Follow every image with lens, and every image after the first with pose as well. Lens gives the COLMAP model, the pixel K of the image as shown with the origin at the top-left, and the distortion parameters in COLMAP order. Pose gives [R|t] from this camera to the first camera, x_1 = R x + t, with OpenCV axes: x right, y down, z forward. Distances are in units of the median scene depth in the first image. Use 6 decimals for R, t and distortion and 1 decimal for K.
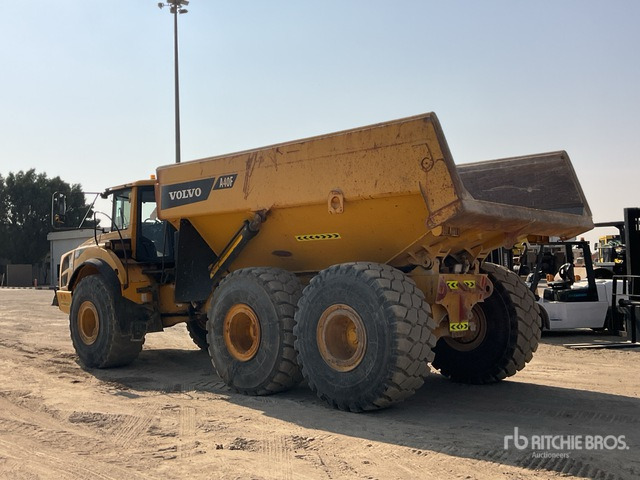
lens RADIAL K [[670.5, 0, 320.3], [0, 670.5, 239.0], [0, 0, 1]] dist [-0.012194, 0.000000]
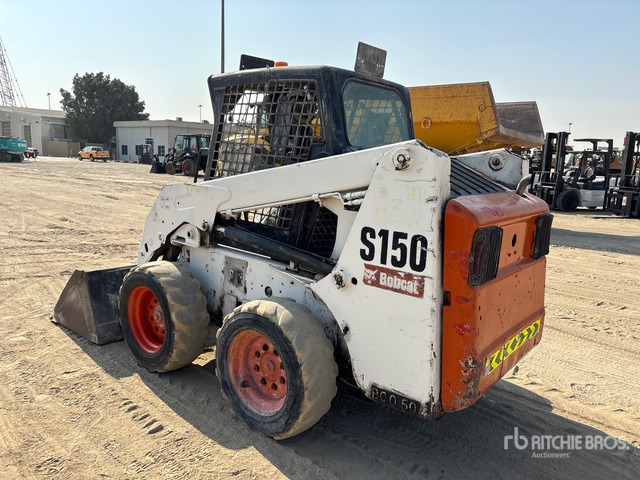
lens RADIAL K [[481.0, 0, 320.9], [0, 481.0, 242.4], [0, 0, 1]] dist [0.001964, 0.004677]
pose [[0.995660, 0.042568, 0.082757, -0.383204], [-0.059153, 0.975986, 0.209650, 0.008072], [-0.071845, -0.213635, 0.974268, -0.419805]]
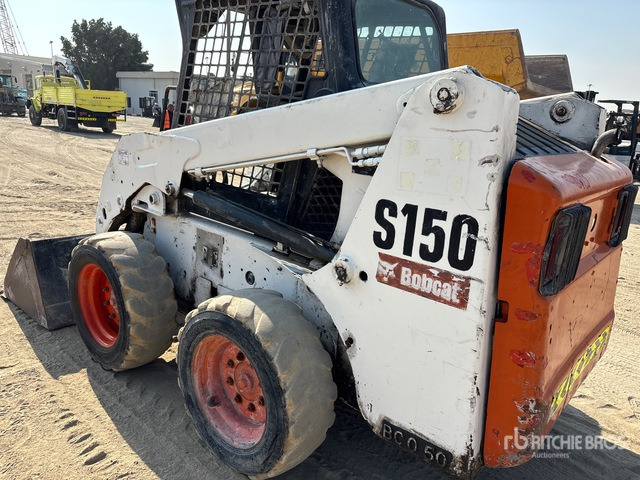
lens RADIAL K [[481.0, 0, 320.9], [0, 481.0, 246.2], [0, 0, 1]] dist [0.001964, 0.004677]
pose [[0.995373, 0.060639, 0.074542, -0.372117], [-0.080285, 0.951063, 0.298384, 0.019107], [-0.052800, -0.302988, 0.951531, -0.333765]]
